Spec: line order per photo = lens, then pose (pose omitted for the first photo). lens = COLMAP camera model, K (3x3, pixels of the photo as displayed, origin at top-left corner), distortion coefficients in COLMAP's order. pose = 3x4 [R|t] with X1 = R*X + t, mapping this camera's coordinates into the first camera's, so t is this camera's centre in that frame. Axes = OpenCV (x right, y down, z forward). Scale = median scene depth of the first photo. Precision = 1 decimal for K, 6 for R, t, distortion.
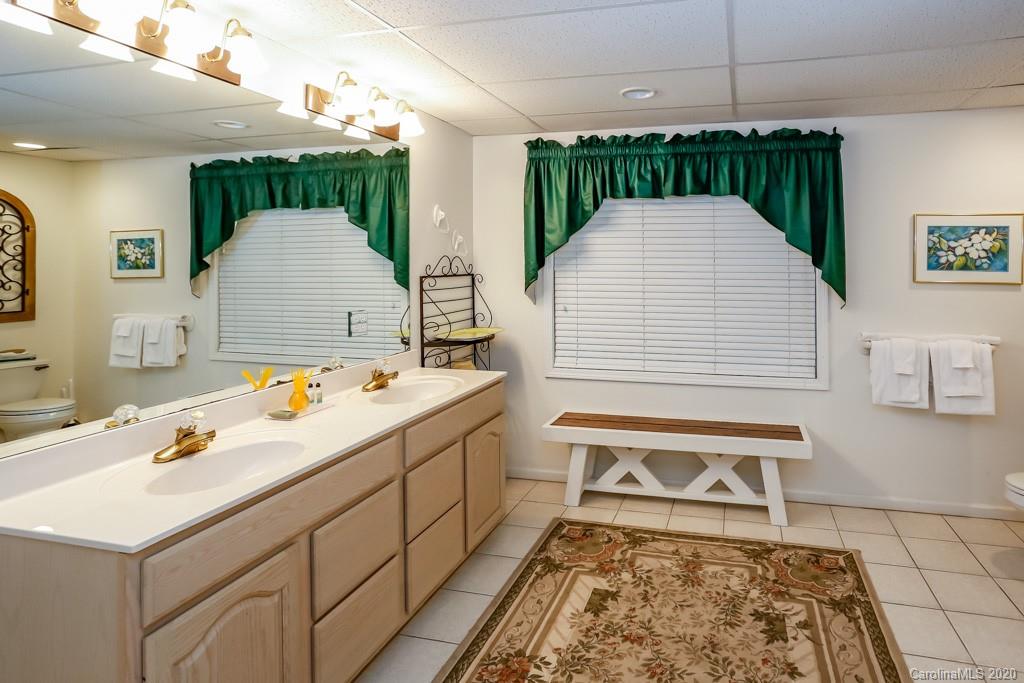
lens RADIAL K [[559.1, 0, 654.4], [0, 559.1, 259.9], [0, 0, 1]] dist [-0.024995, 0.010383]
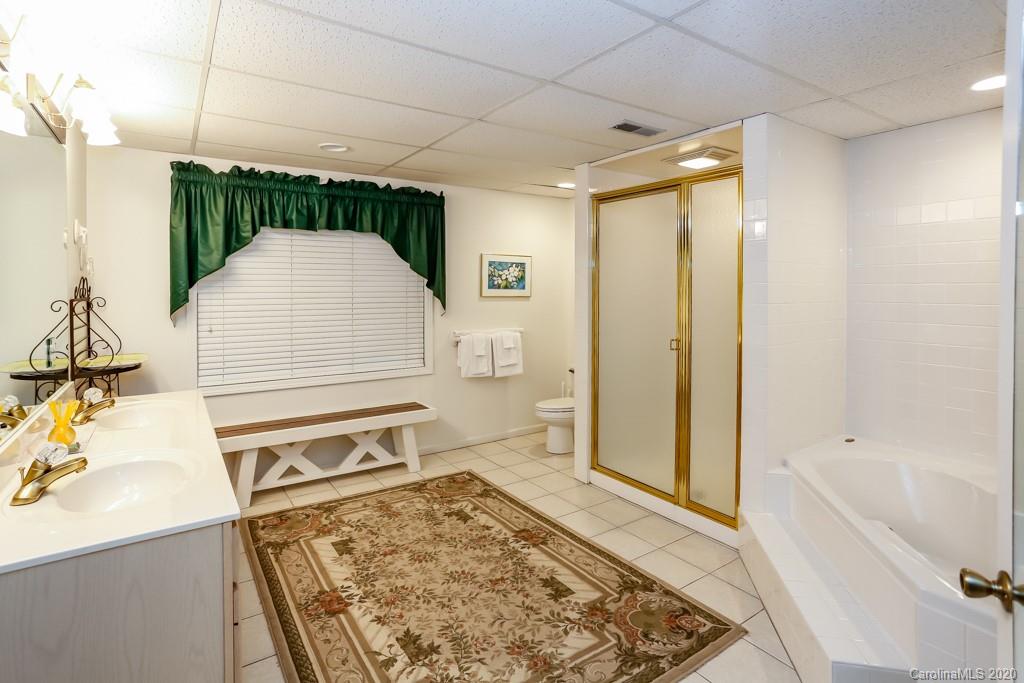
lens RADIAL K [[521.0, 0, 532.4], [0, 521.0, 299.0], [0, 0, 1]] dist [-0.032390, 0.021639]
pose [[0.671213, -0.019854, 0.740998, -0.527243], [0.003704, 0.999719, 0.023430, 0.012359], [-0.741255, -0.012982, 0.671098, -0.090979]]
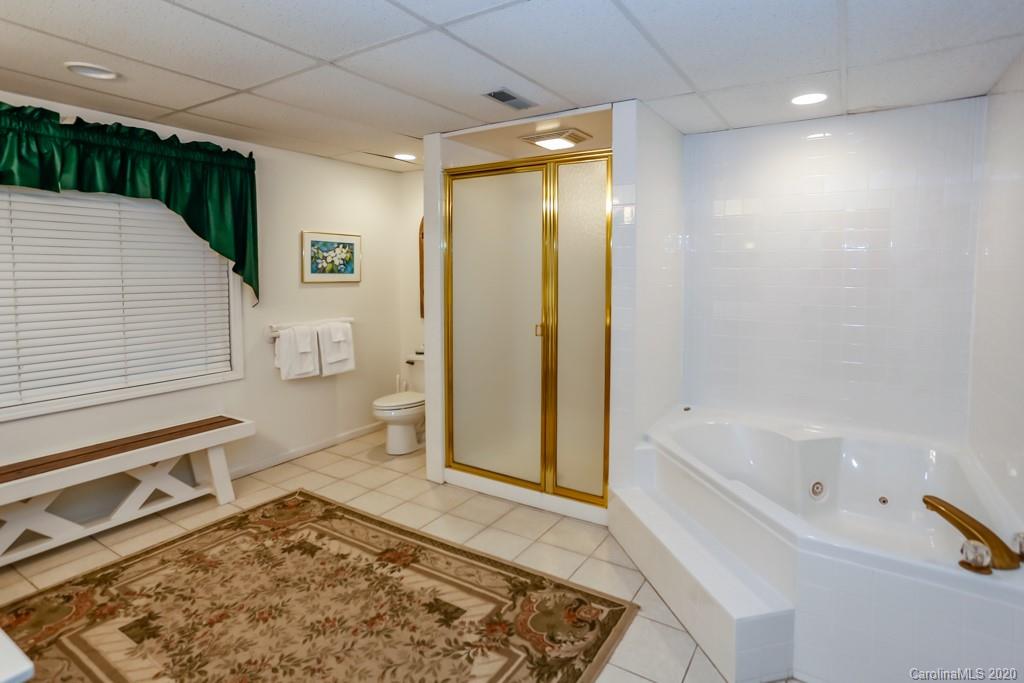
lens RADIAL K [[521.0, 0, 541.2], [0, 521.0, 302.3], [0, 0, 1]] dist [-0.032390, 0.021639]
pose [[0.318918, -0.062122, 0.945744, -0.521172], [0.004108, 0.997931, 0.064164, 0.009824], [-0.947773, -0.016578, 0.318513, 0.073729]]
